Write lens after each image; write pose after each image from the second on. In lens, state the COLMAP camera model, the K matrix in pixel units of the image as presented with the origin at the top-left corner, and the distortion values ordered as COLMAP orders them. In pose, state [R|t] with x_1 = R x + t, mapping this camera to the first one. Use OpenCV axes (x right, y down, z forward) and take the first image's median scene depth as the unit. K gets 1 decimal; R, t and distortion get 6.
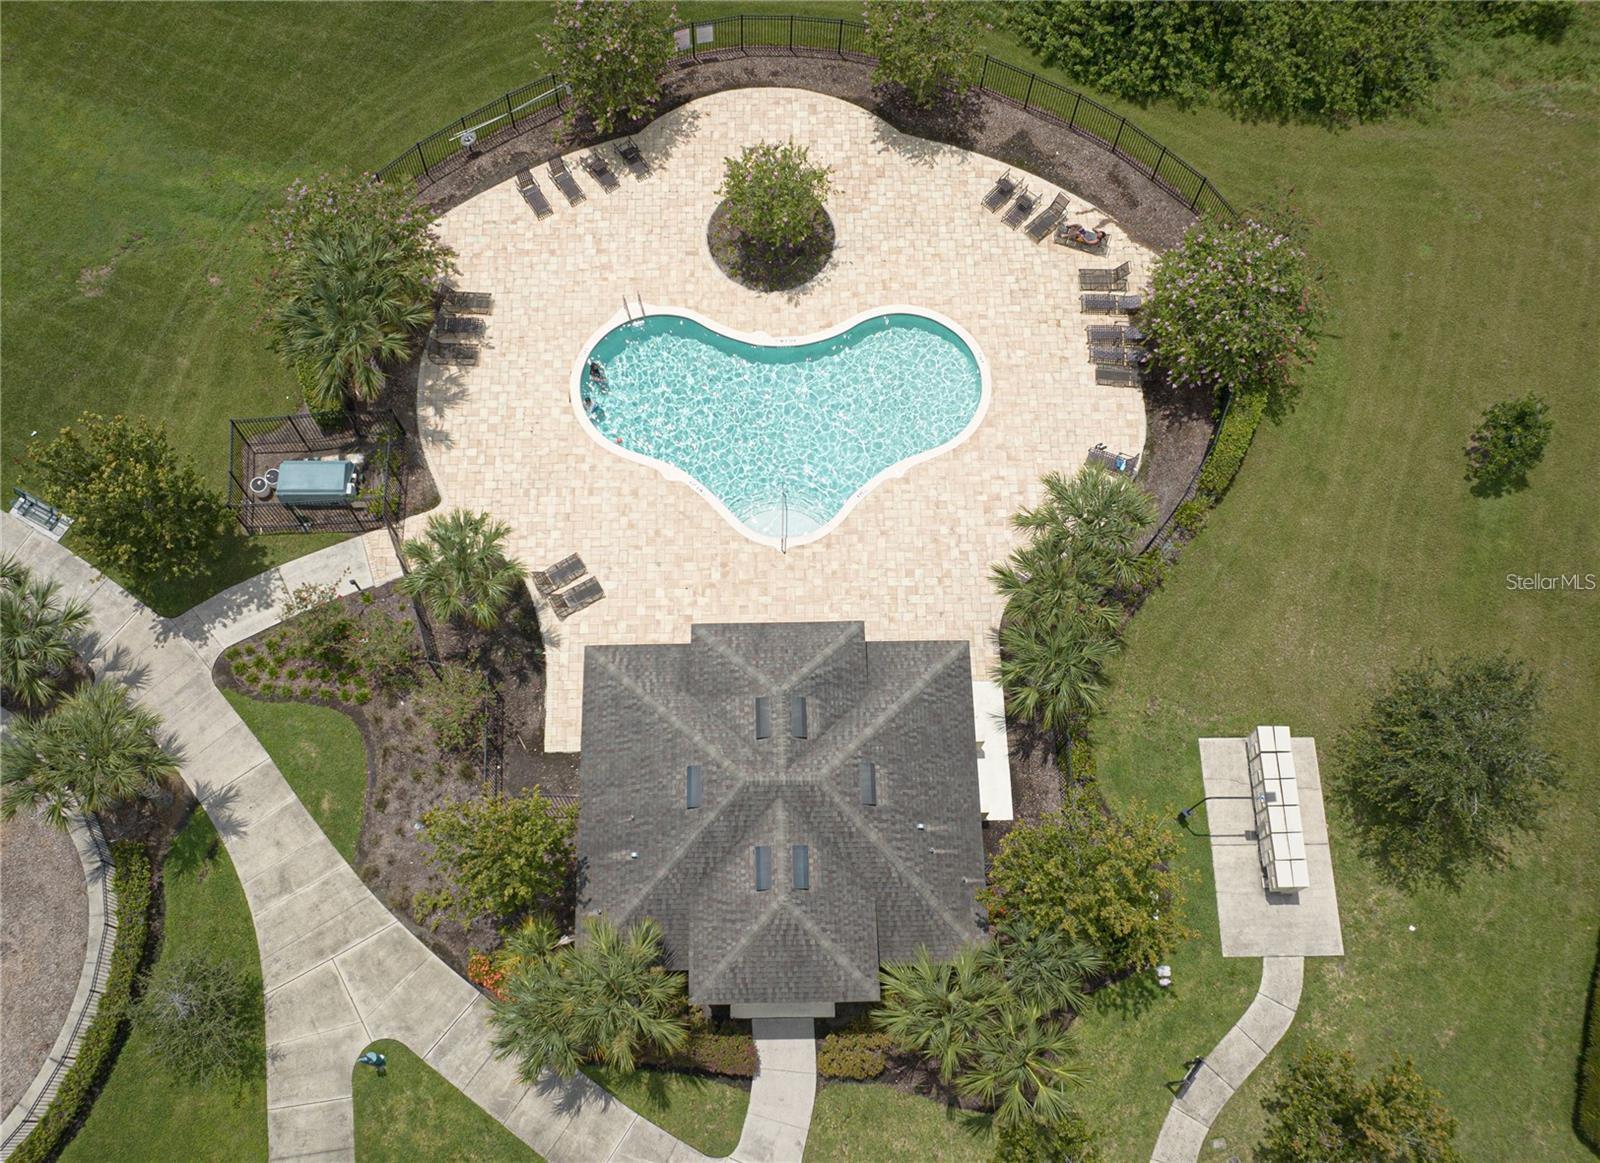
lens RADIAL K [[1553.3, 0, 797.0], [0, 1553.3, 585.2], [0, 0, 1]] dist [-0.017731, 0.000000]
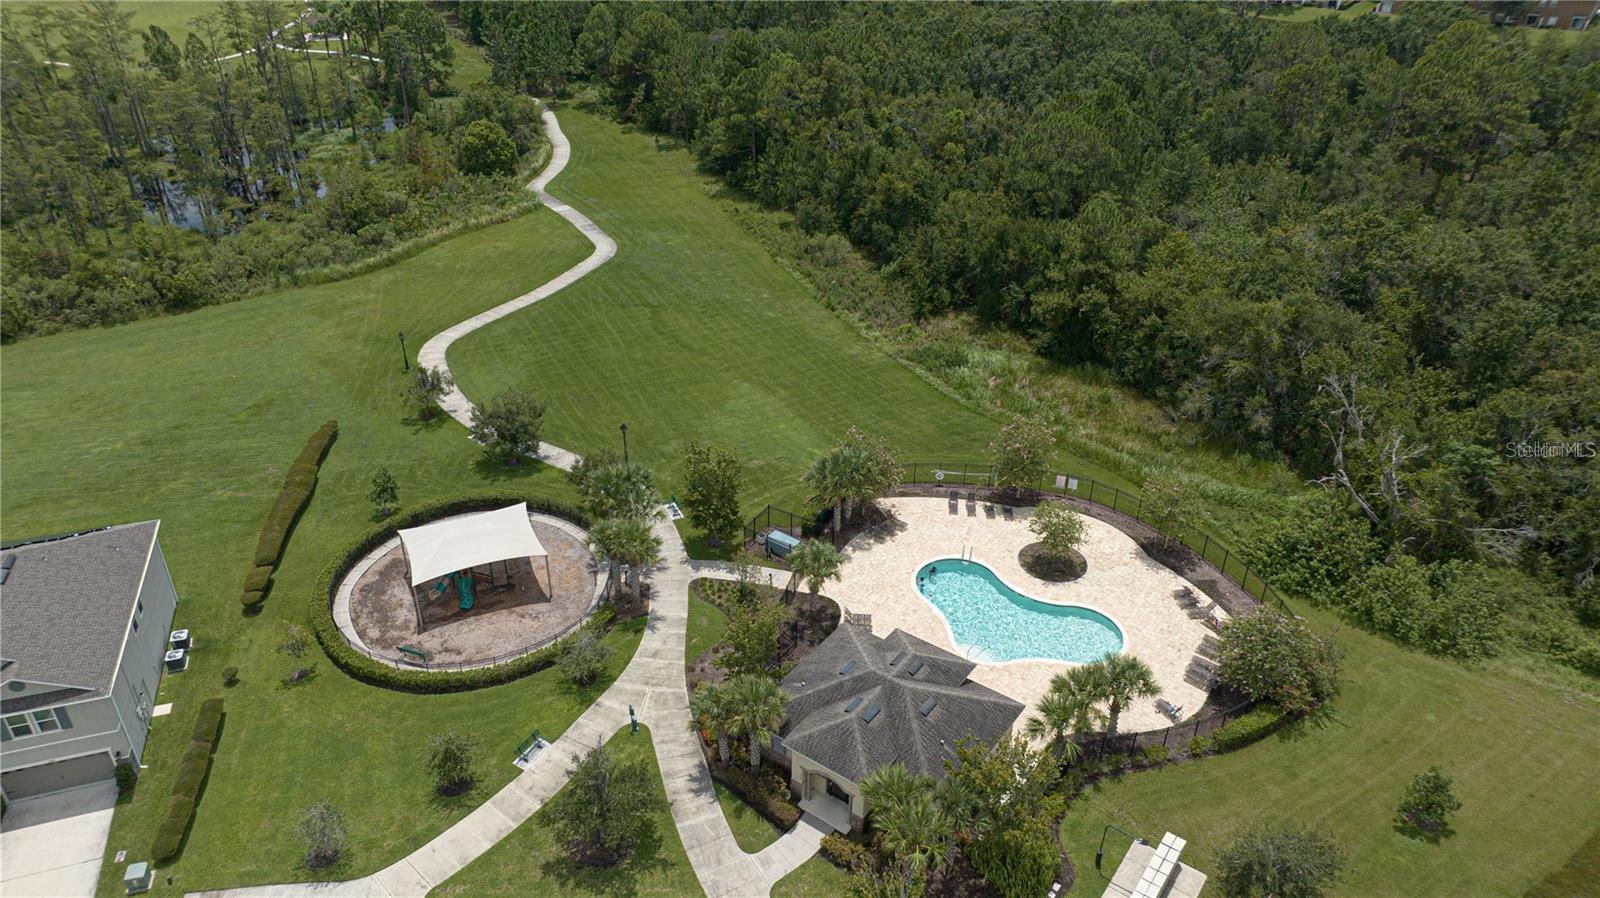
lens RADIAL K [[1137.9, 0, 801.4], [0, 1137.9, 446.0], [0, 0, 1]] dist [-0.002360, 0.004881]
pose [[0.799752, 0.298880, -0.520642, 0.426259], [-0.556863, 0.693333, -0.457375, 0.489367], [0.224279, 0.655713, 0.720929, -0.154041]]
